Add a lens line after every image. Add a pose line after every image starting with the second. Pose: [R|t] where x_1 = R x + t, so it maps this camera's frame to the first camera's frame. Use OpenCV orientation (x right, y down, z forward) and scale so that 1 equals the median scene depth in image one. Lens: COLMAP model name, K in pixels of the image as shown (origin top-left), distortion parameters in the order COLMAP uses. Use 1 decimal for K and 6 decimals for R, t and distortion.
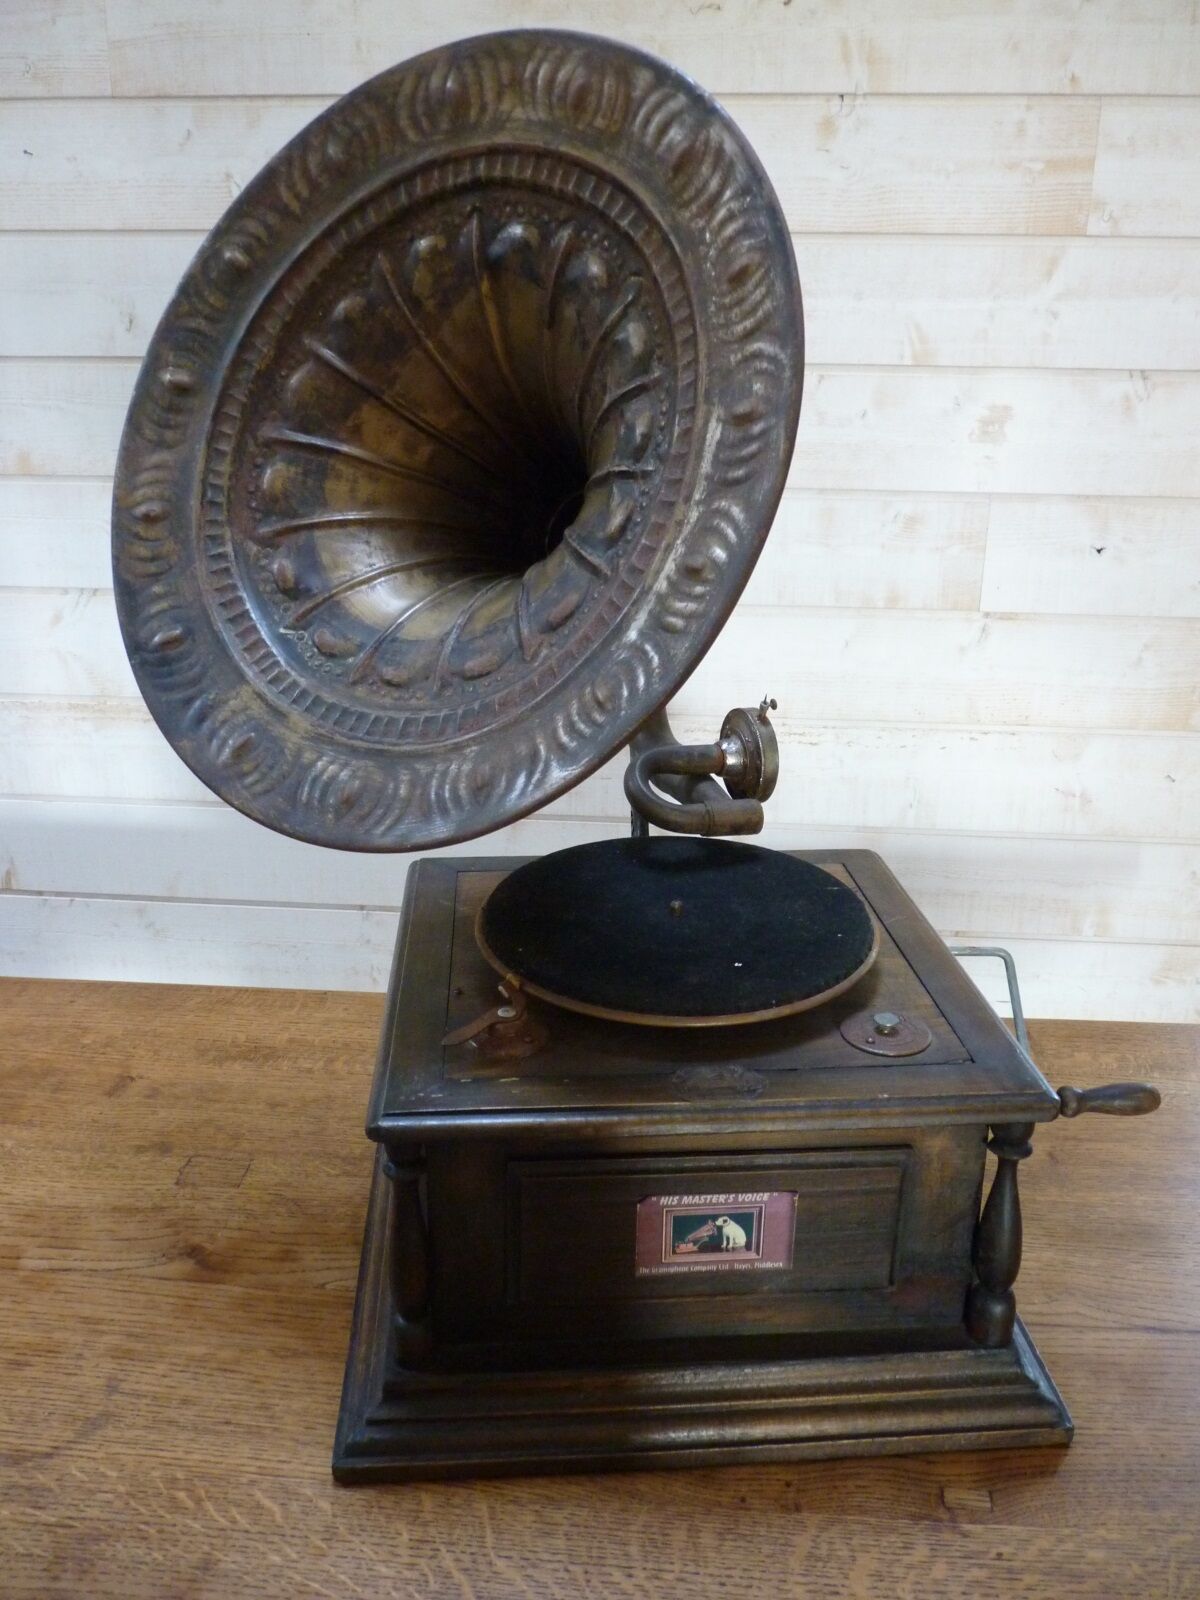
lens RADIAL K [[1307.6, 0, 594.2], [0, 1307.6, 787.8], [0, 0, 1]] dist [-0.029564, -0.002976]
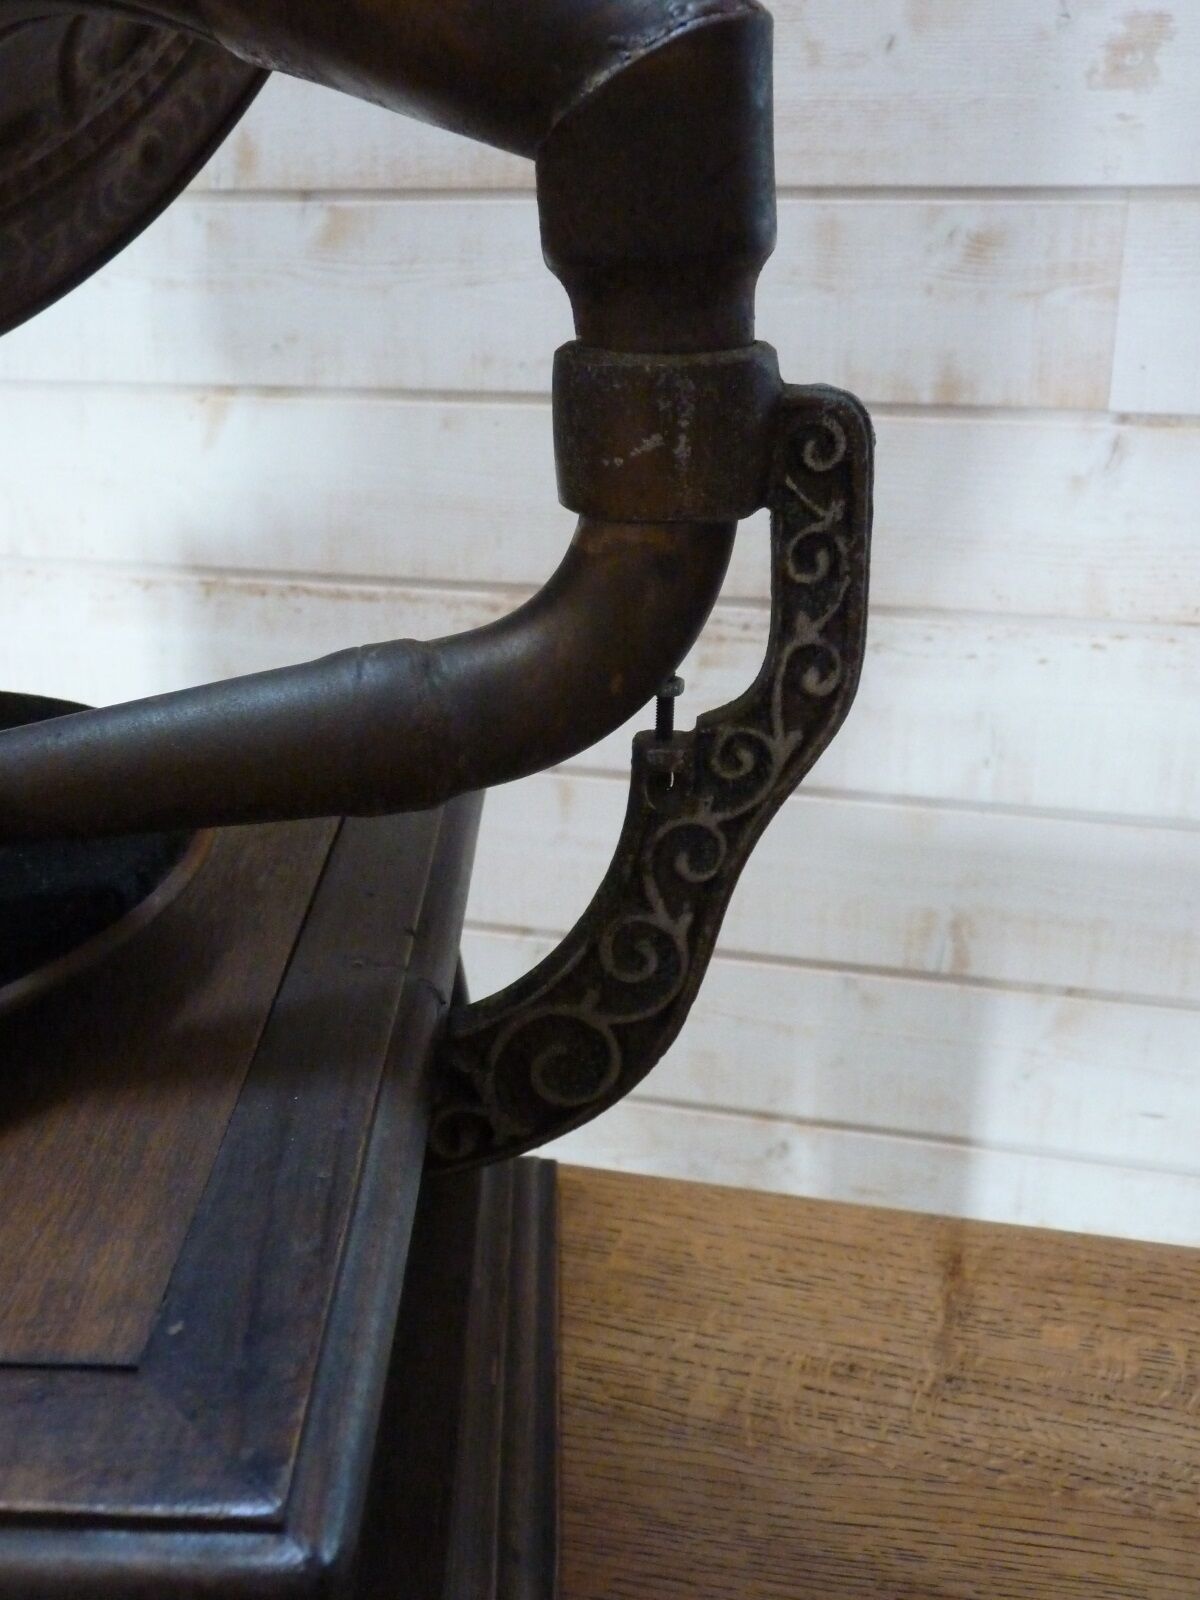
lens RADIAL K [[1566.2, 0, 589.2], [0, 1566.2, 767.5], [0, 0, 1]] dist [-0.026983, 0.000000]
pose [[0.984241, 0.048185, -0.170142, 0.307833], [-0.046500, 0.998822, 0.013881, 0.023485], [0.170610, -0.005750, 0.985322, 0.487024]]
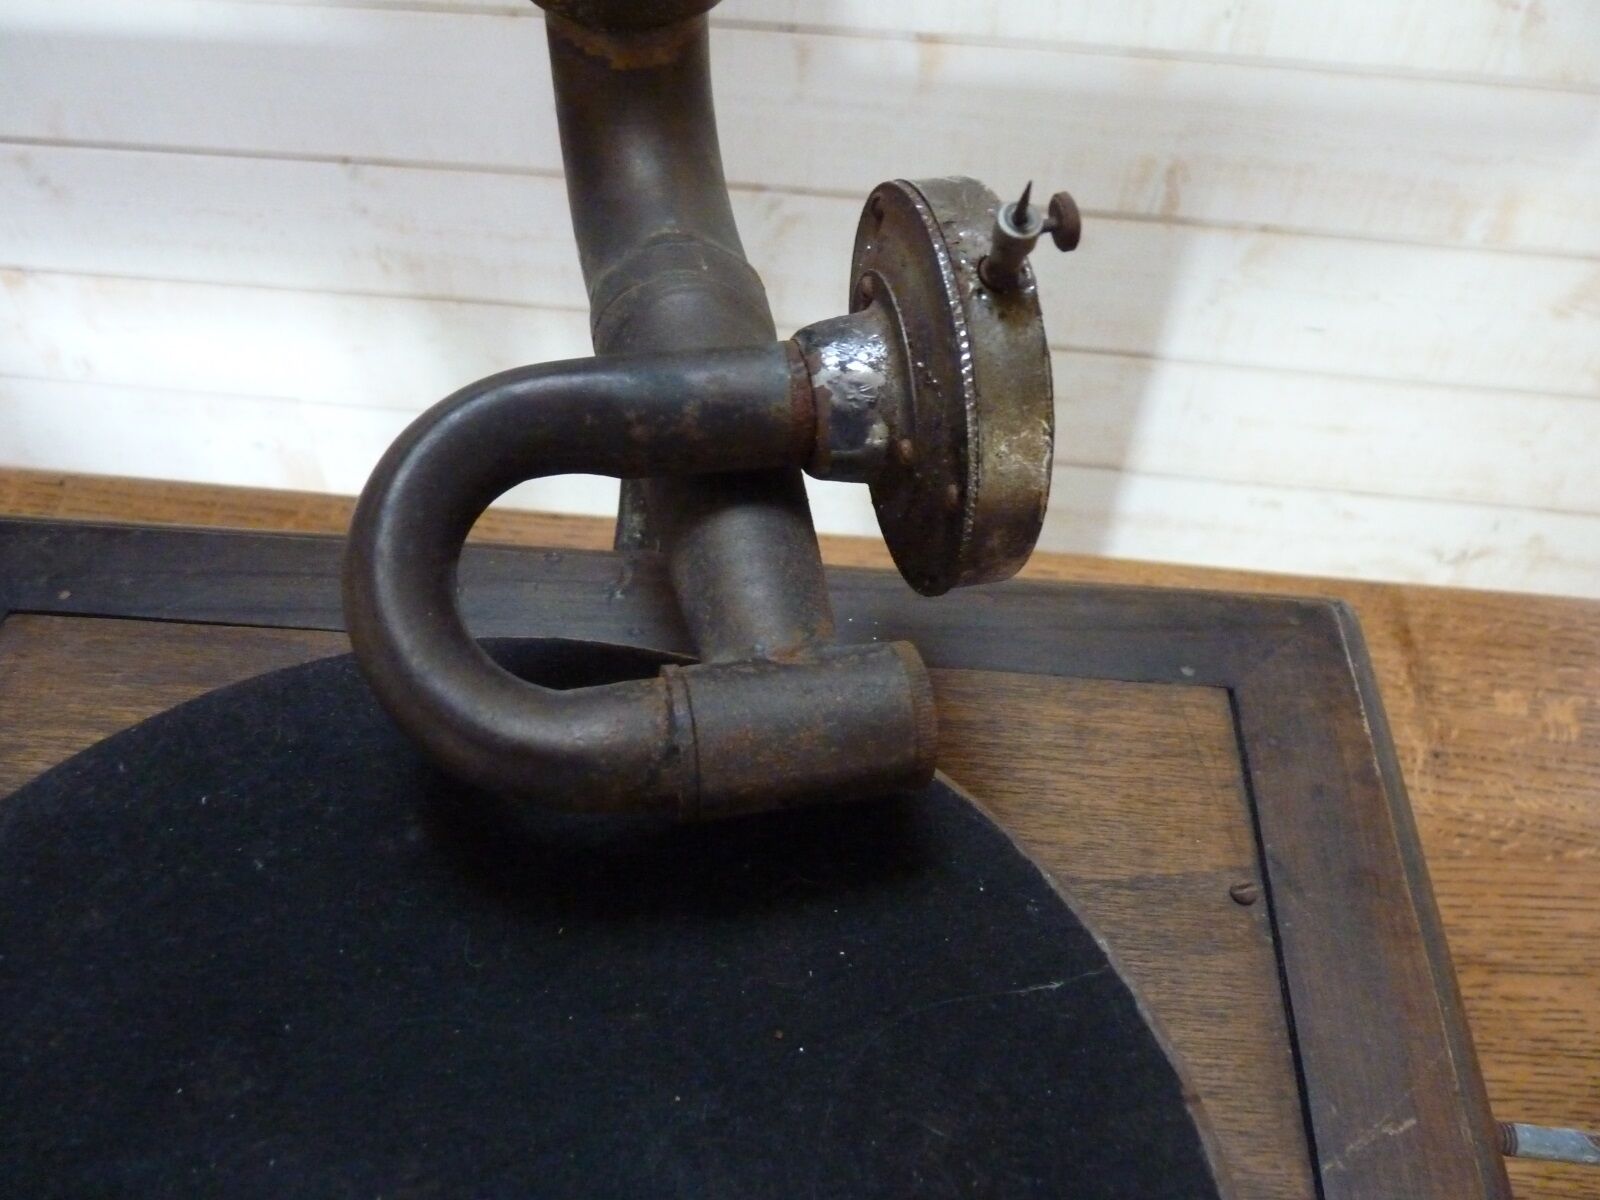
lens RADIAL K [[1307.6, 0, 784.1], [0, 1307.6, 605.3], [0, 0, 1]] dist [-0.029564, -0.002976]
pose [[0.999137, 0.030583, -0.028089, 0.112389], [-0.012539, 0.867067, 0.498033, -0.070277], [0.039586, -0.497252, 0.866703, 0.587536]]
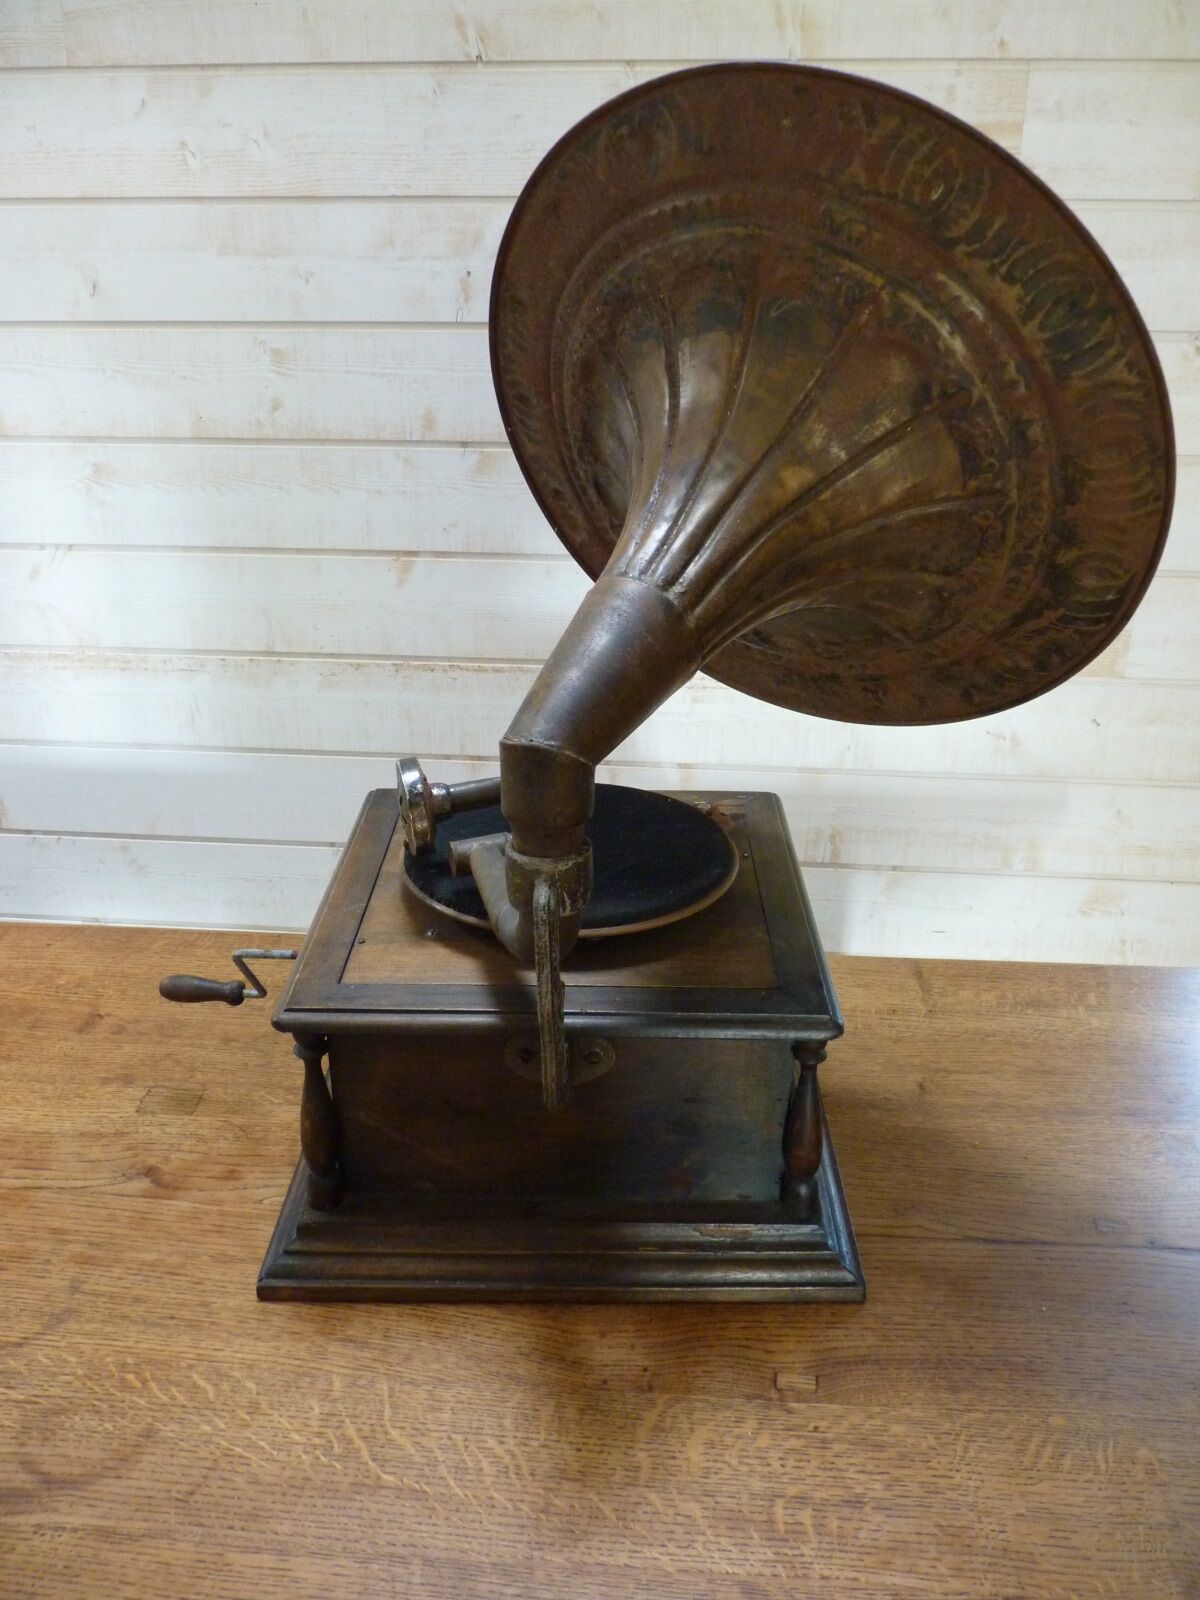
lens RADIAL K [[1307.6, 0, 590.5], [0, 1307.6, 793.4], [0, 0, 1]] dist [-0.029564, -0.002976]
pose [[0.999951, -0.003426, -0.009273, 0.071404], [0.004085, 0.997395, 0.072024, -0.043185], [0.009002, -0.072058, 0.997360, -0.087518]]
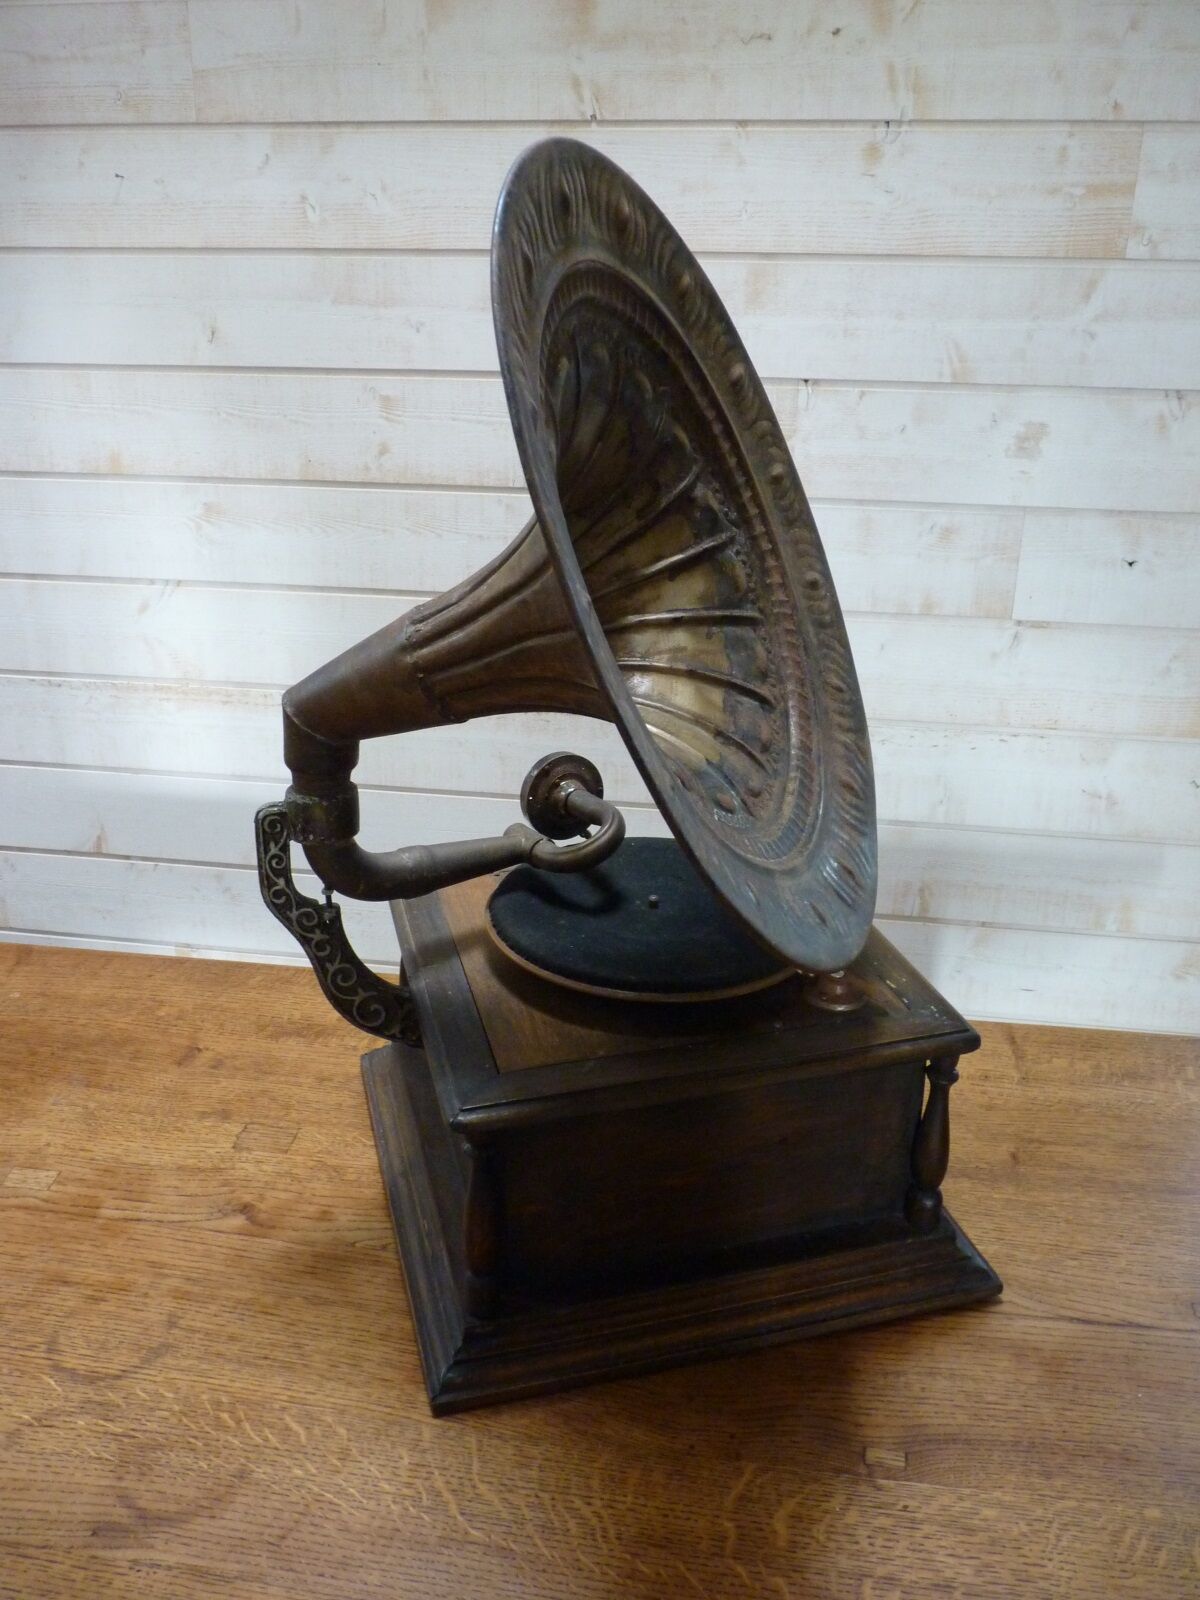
lens RADIAL K [[1307.6, 0, 593.8], [0, 1307.6, 791.2], [0, 0, 1]] dist [-0.029564, -0.002976]
pose [[0.997519, 0.027109, -0.064973, 0.053729], [-0.024030, 0.998572, 0.047713, -0.062151], [0.066174, -0.046033, 0.996746, -0.095913]]
